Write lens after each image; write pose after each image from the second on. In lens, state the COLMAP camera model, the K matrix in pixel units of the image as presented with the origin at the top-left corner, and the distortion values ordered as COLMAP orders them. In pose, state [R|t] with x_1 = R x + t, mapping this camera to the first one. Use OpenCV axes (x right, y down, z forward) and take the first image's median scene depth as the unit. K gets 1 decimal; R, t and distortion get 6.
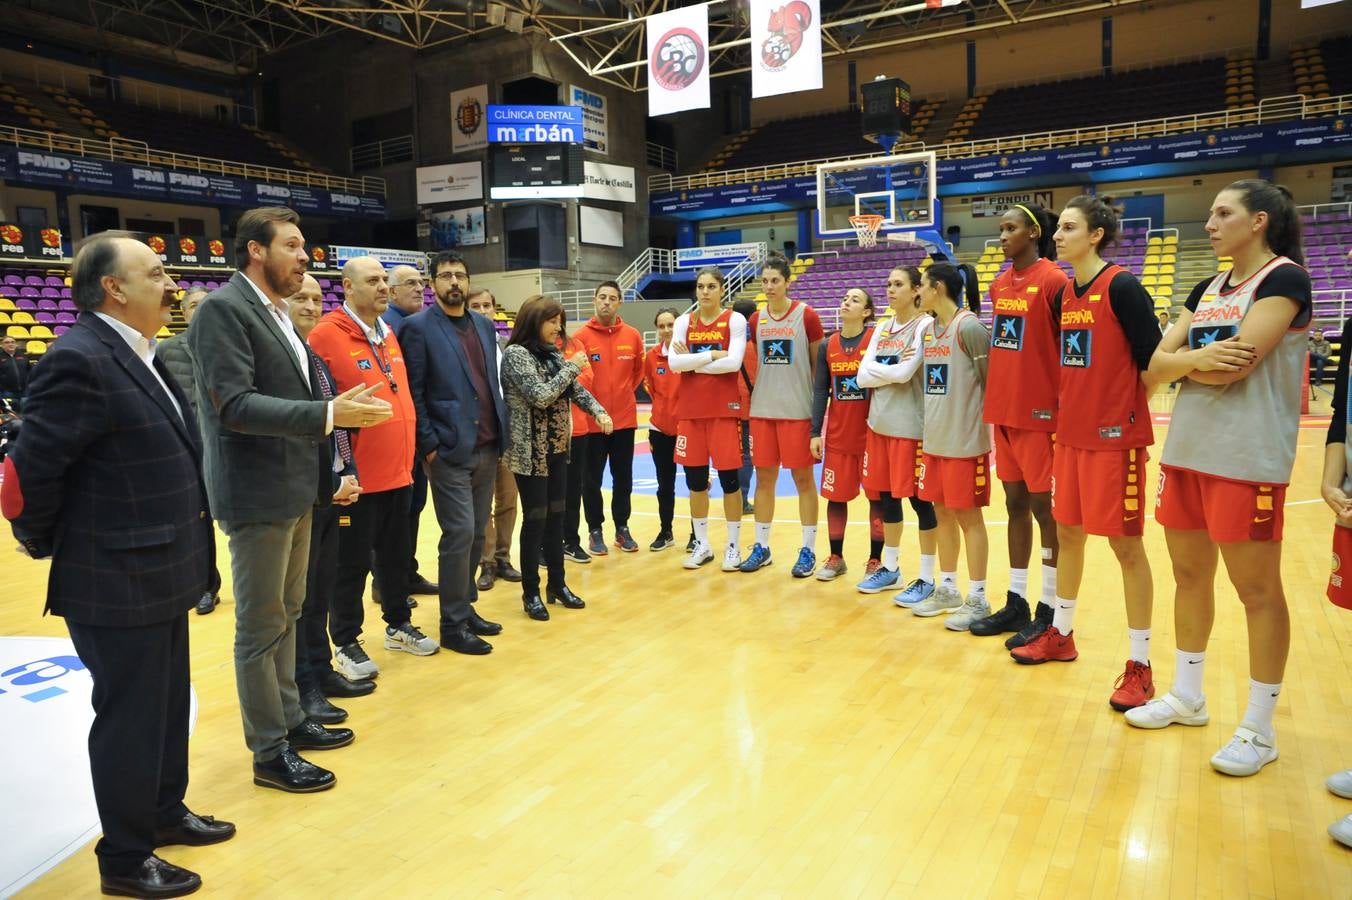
lens RADIAL K [[941.7, 0, 677.0], [0, 941.7, 438.7], [0, 0, 1]] dist [-0.122421, 0.081659]
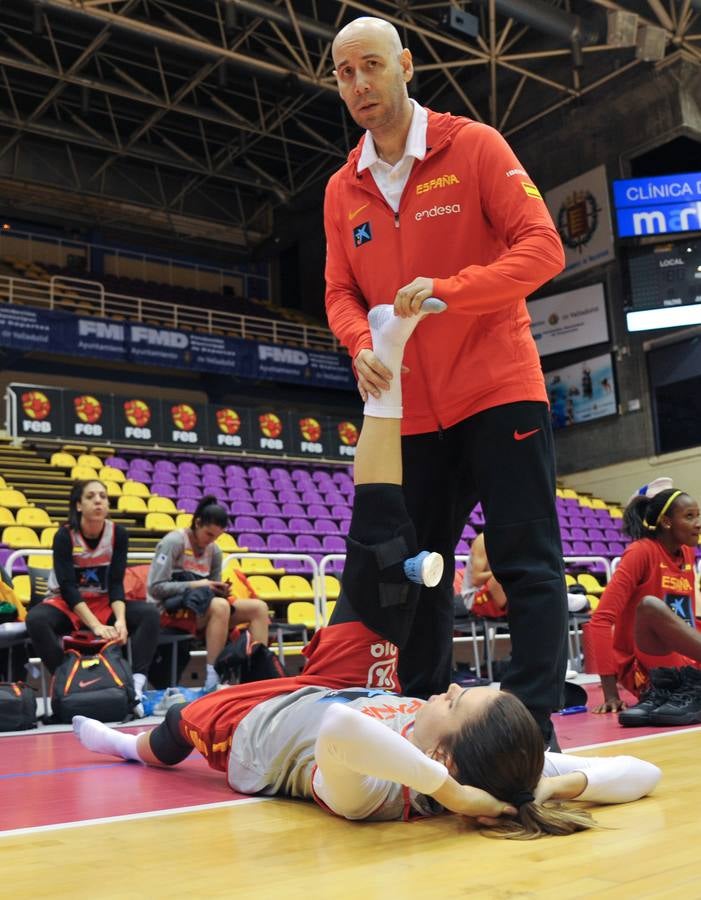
lens RADIAL K [[1097.7, 0, 359.0], [0, 1097.7, 427.9], [0, 0, 1]] dist [-0.083275, 0.000000]
pose [[0.934131, -0.086366, -0.346324, -0.126740], [-0.015758, 0.959360, -0.281746, -0.001603], [0.356582, 0.268645, 0.894807, 0.341380]]
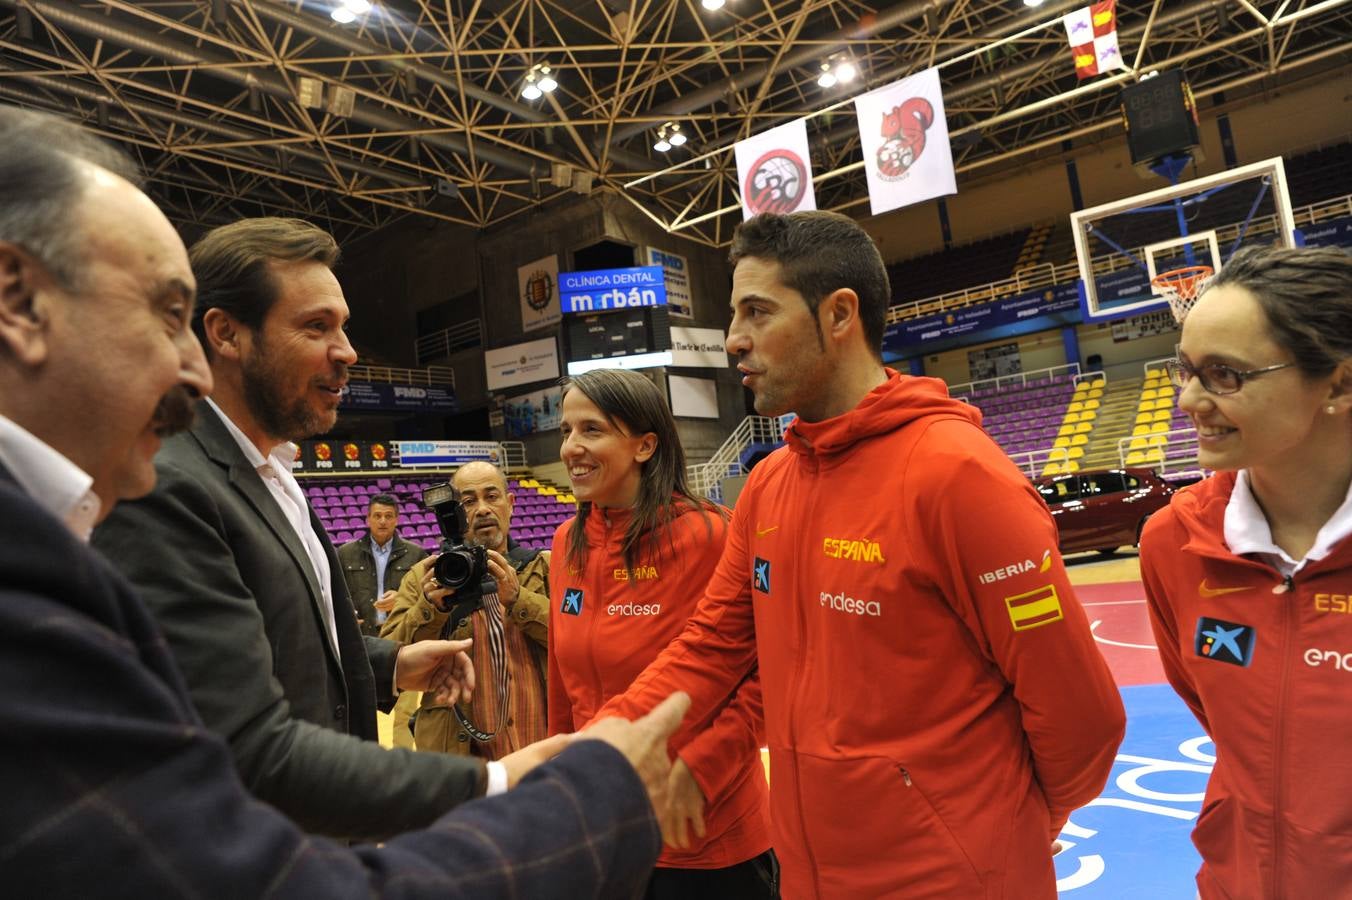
lens RADIAL K [[941.7, 0, 670.7], [0, 941.7, 414.5], [0, 0, 1]] dist [-0.122421, 0.081659]
pose [[0.991981, -0.096177, -0.082002, -0.034248], [0.075750, 0.971776, -0.223413, -0.014326], [0.101175, 0.215409, 0.971269, 0.150046]]
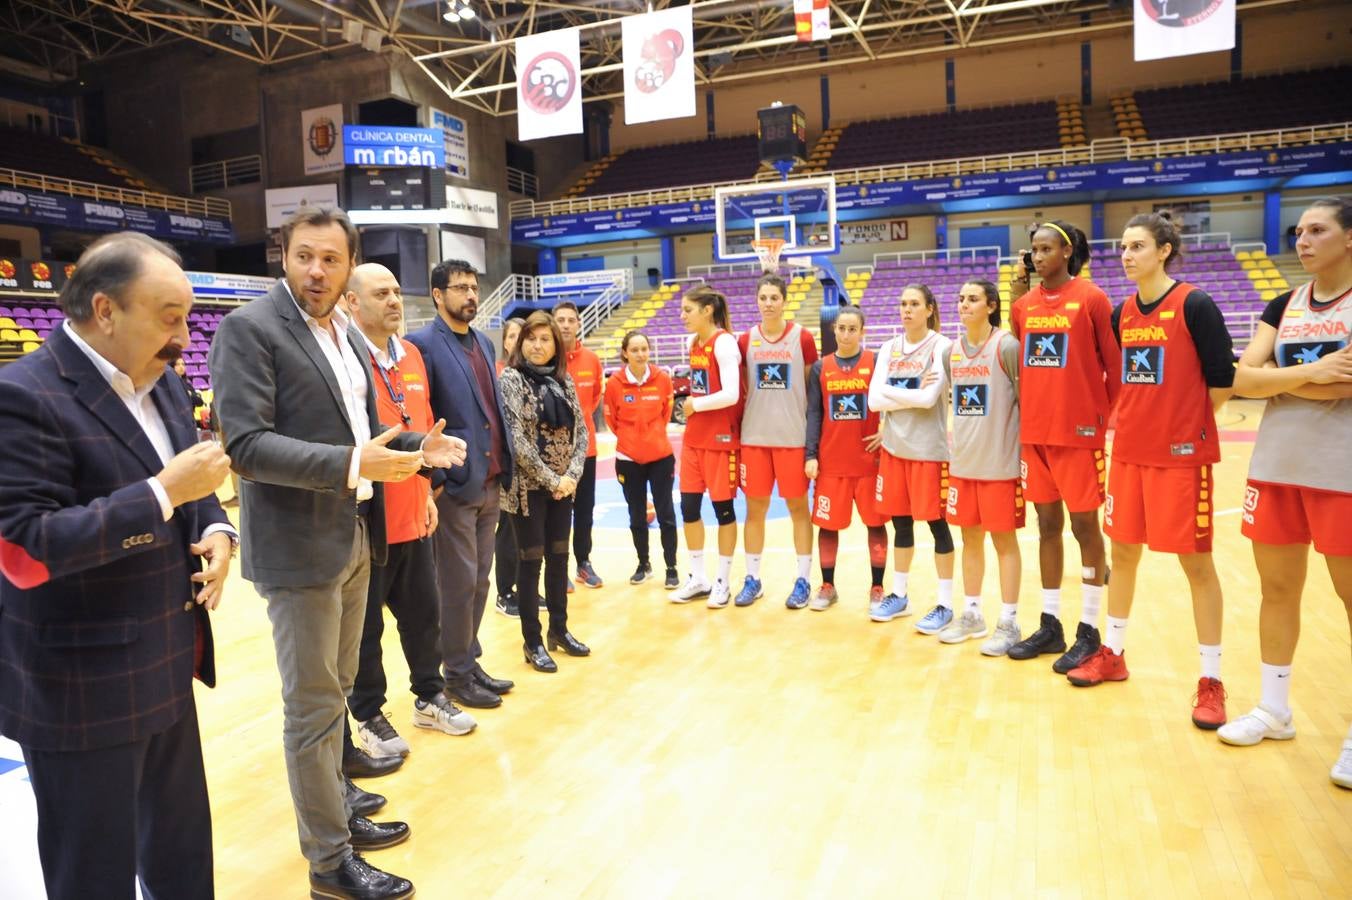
lens RADIAL K [[941.7, 0, 686.2], [0, 941.7, 447.9], [0, 0, 1]] dist [-0.122421, 0.081659]
pose [[0.985668, -0.022765, 0.167157, -0.021041], [0.026071, 0.999505, -0.017611, -0.000483], [-0.166673, 0.021716, 0.985773, 0.010407]]
